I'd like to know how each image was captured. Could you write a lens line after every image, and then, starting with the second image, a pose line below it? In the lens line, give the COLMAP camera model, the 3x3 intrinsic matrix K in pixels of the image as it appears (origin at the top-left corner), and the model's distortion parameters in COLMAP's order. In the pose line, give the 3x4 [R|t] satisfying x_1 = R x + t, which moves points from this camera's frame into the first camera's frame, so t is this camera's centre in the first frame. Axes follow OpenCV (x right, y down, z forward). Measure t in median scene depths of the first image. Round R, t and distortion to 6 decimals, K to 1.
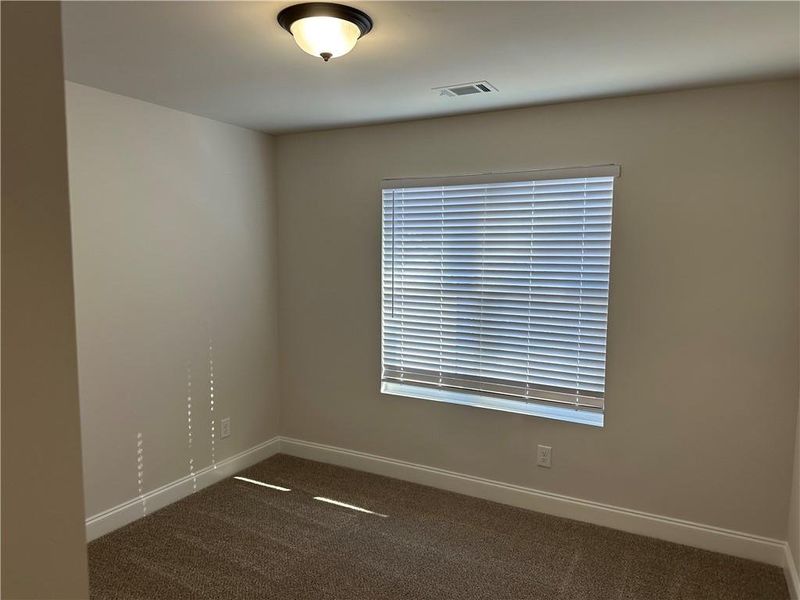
lens RADIAL K [[561.7, 0, 389.8], [0, 561.7, 305.5], [0, 0, 1]] dist [0.093381, -0.156664]
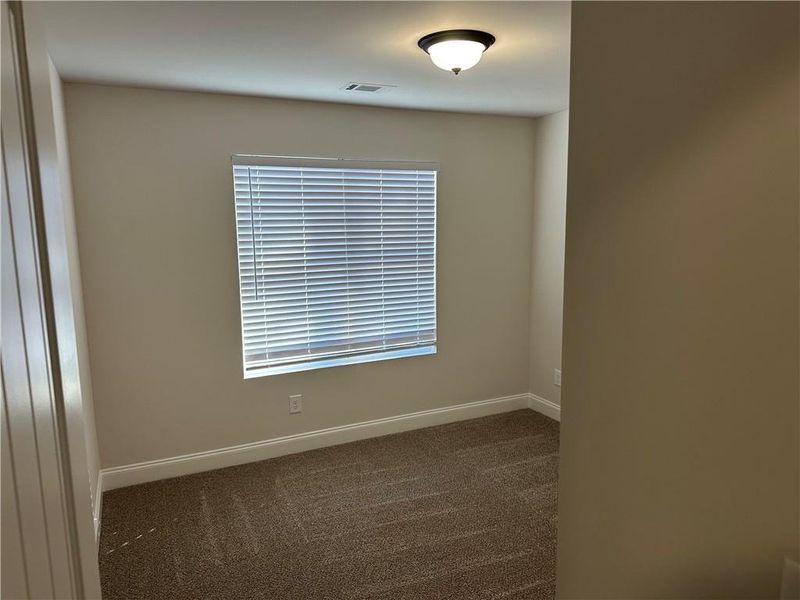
lens RADIAL K [[561.7, 0, 400.0], [0, 561.7, 300.0], [0, 0, 1]] dist [0.039489, -0.153670]
pose [[0.568826, -0.145406, 0.809502, -0.666098], [0.087086, 0.989363, 0.116519, -0.072219], [-0.817834, 0.004217, 0.575438, 0.250306]]
